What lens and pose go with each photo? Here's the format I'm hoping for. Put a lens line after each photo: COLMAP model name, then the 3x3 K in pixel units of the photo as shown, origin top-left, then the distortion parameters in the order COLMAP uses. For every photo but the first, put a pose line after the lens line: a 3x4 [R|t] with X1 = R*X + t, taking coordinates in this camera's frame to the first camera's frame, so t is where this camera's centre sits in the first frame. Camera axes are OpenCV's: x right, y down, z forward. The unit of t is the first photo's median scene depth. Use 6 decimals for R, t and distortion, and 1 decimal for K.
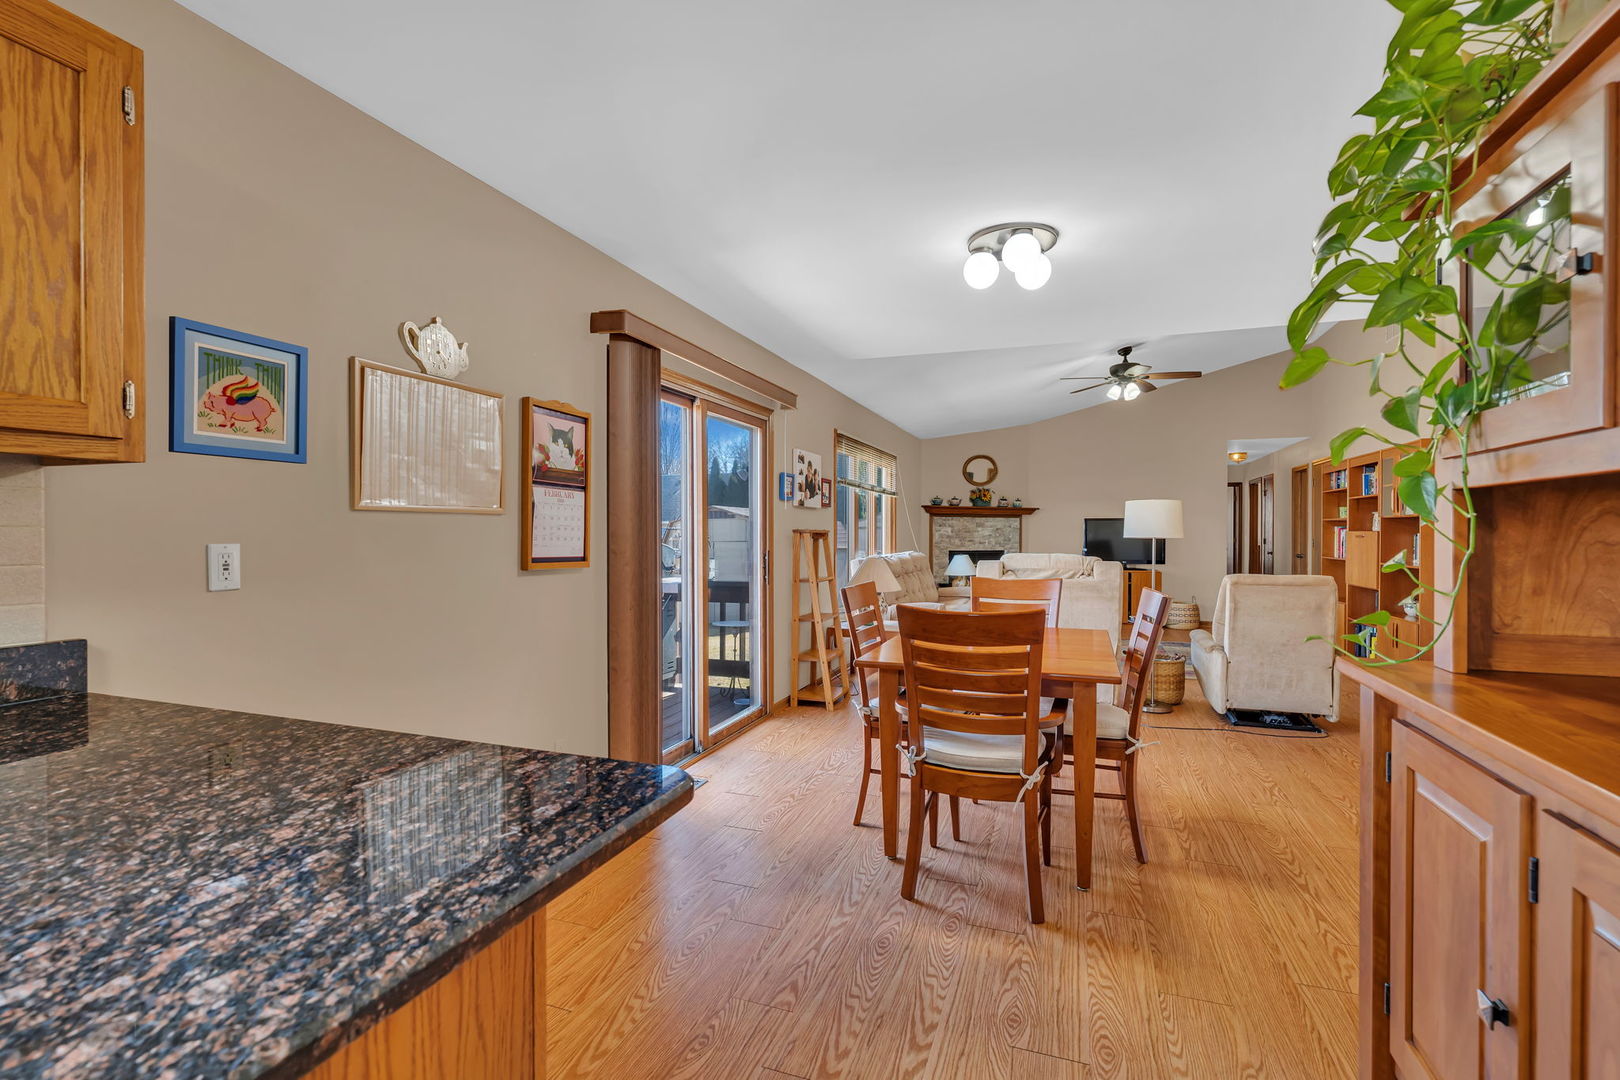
lens RADIAL K [[735.7, 0, 810.0], [0, 735.7, 540.0], [0, 0, 1]] dist [0.000926, 0.000279]
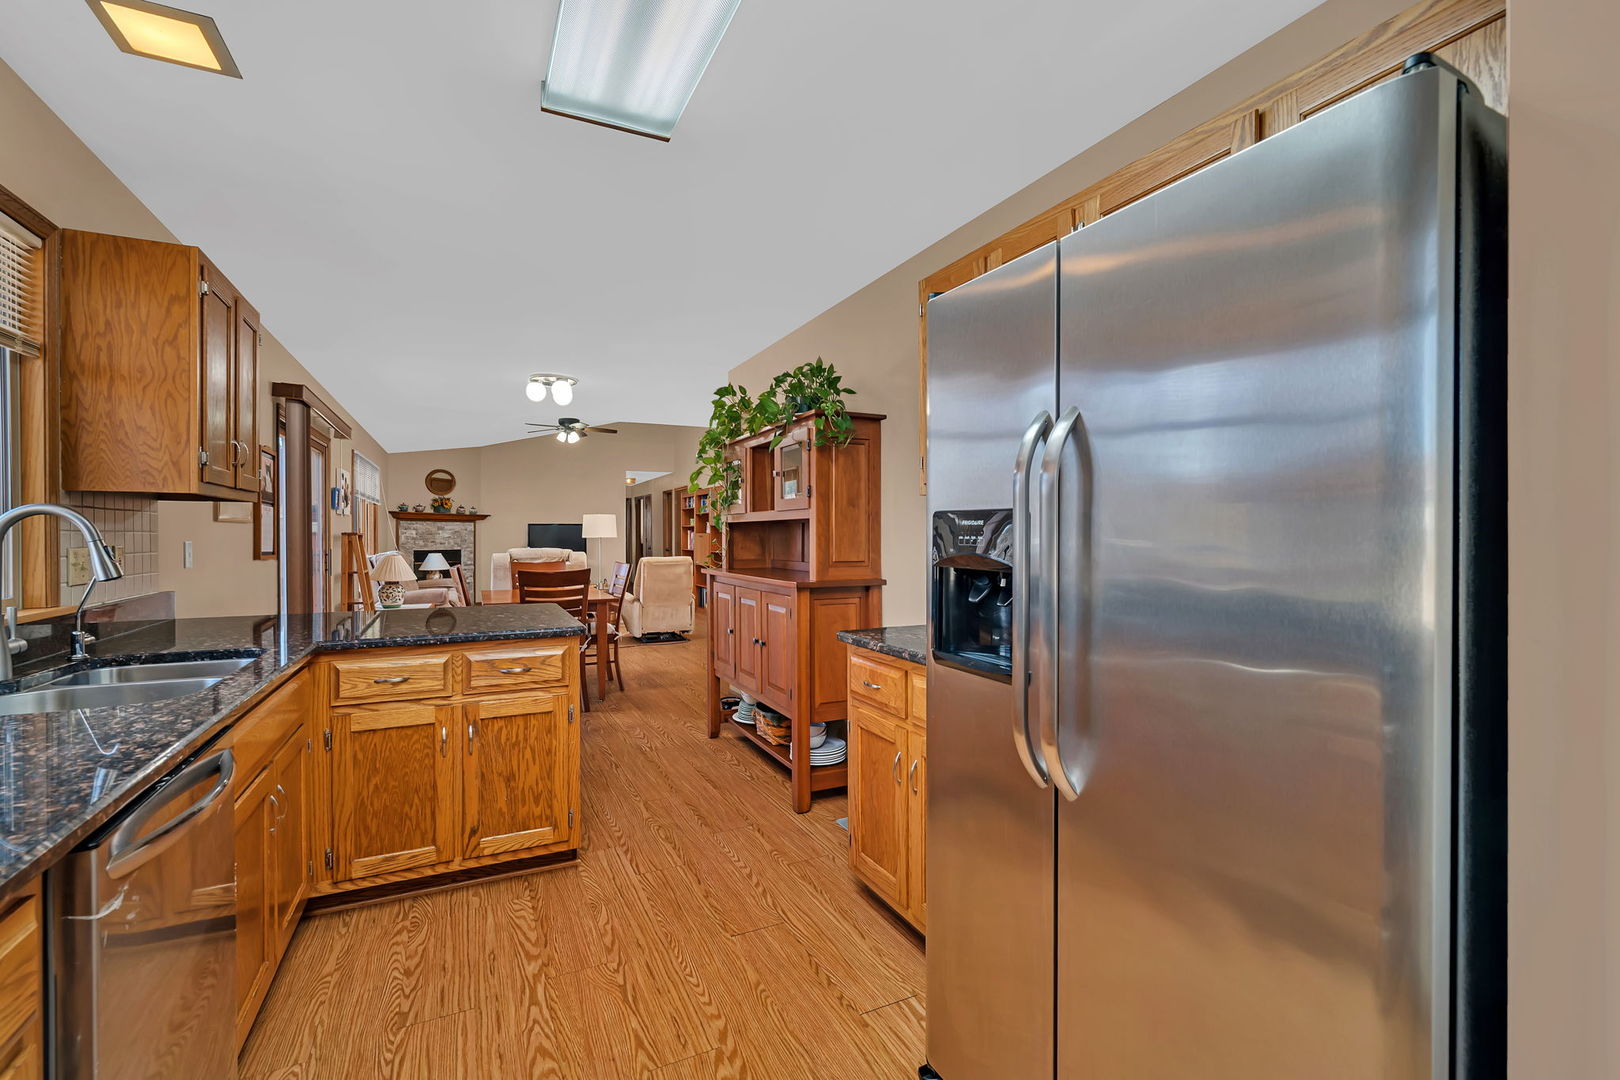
lens RADIAL K [[710.3, 0, 810.0], [0, 710.3, 540.0], [0, 0, 1]] dist [-0.001073, -0.000001]
pose [[0.697549, -0.007903, 0.716493, -0.183418], [0.010043, 0.999949, 0.001251, 0.002976], [-0.716466, 0.006323, 0.697593, -0.235900]]
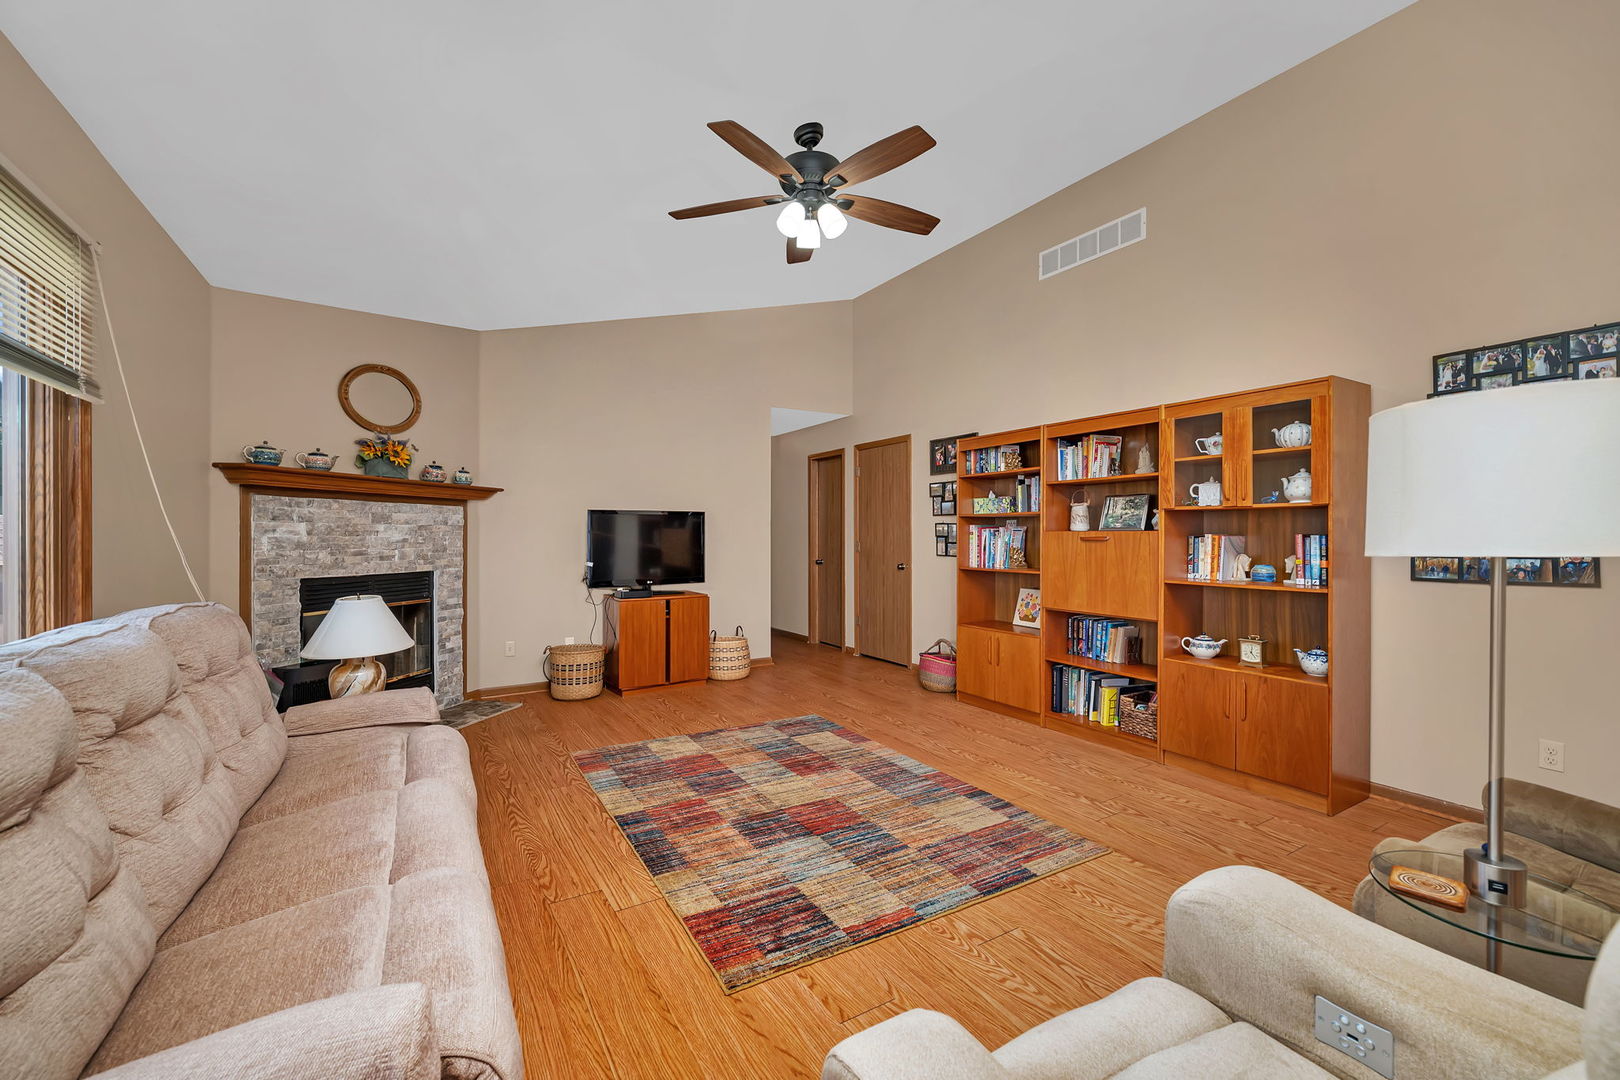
lens RADIAL K [[654.3, 0, 783.5], [0, 654.3, 539.8], [0, 0, 1]] dist [0.000472, 0.000082]
pose [[0.650175, -0.007964, 0.759743, 0.089565], [0.007974, 0.999962, 0.003658, -0.006945], [-0.759743, 0.003680, 0.650213, 0.577254]]
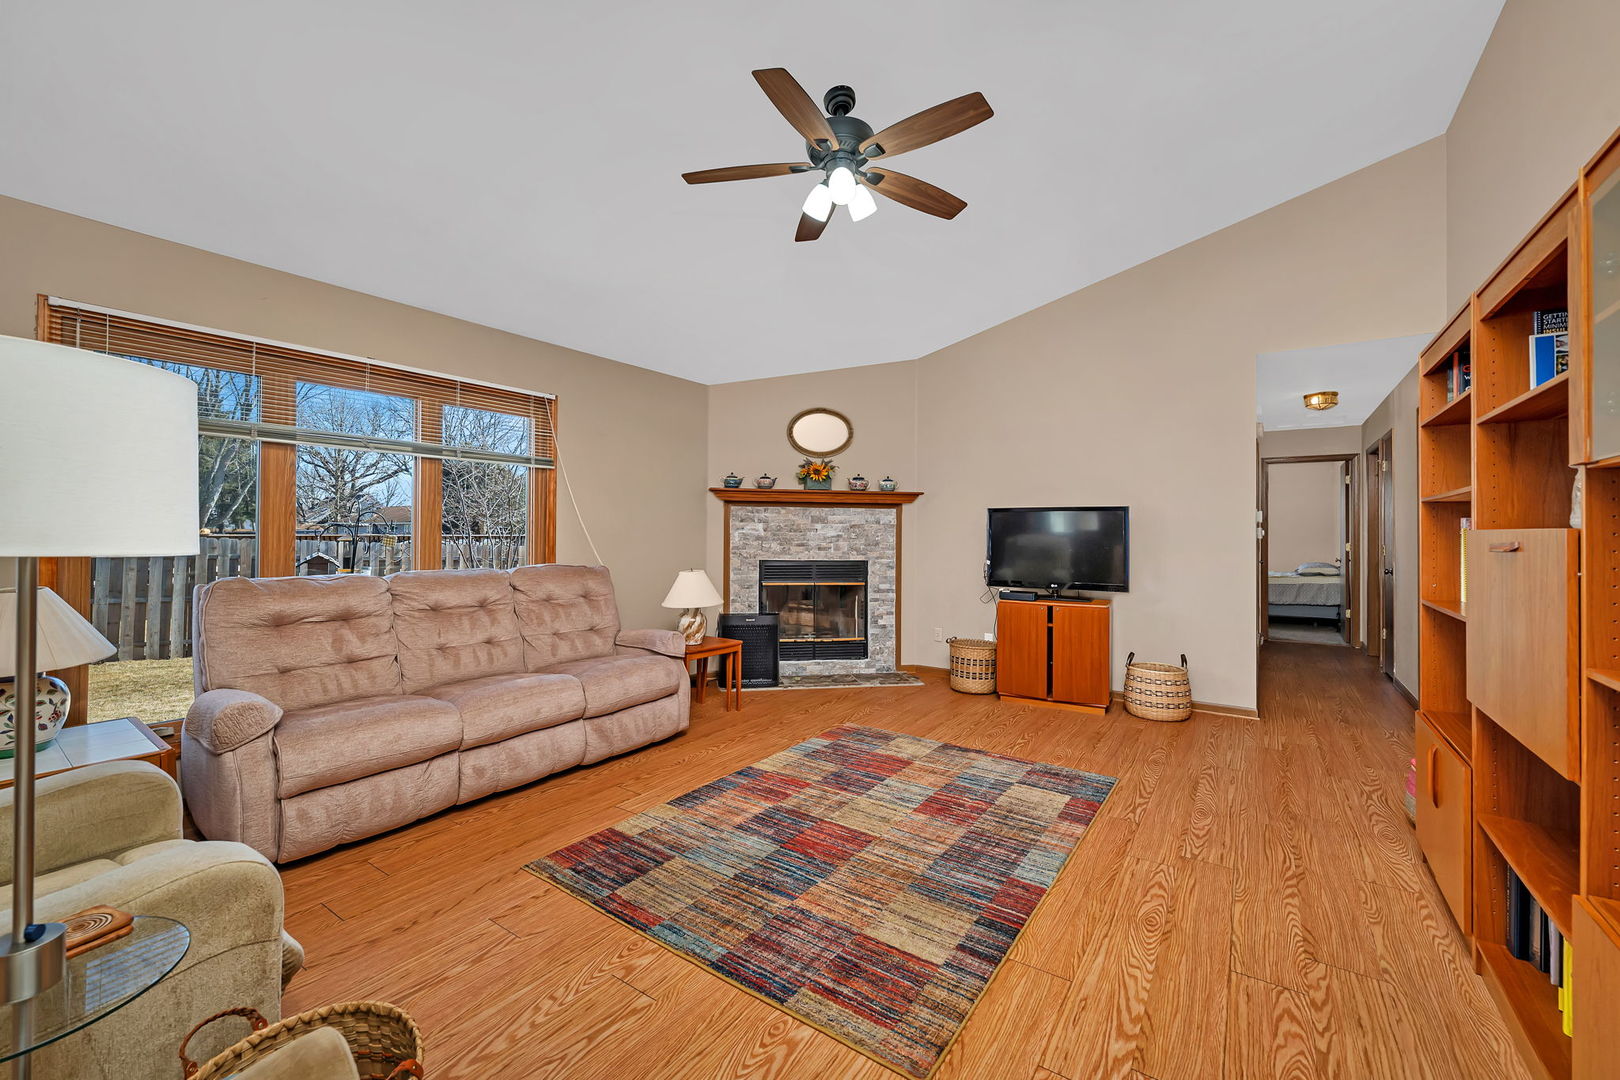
lens RADIAL K [[645.7, 0, 823.7], [0, 645.7, 532.5], [0, 0, 1]] dist [-0.000832, -0.000037]
pose [[0.969821, 0.006828, -0.243723, 0.388844], [-0.008872, 0.999934, -0.007289, -0.005807], [0.243658, 0.009231, 0.969817, 0.497098]]
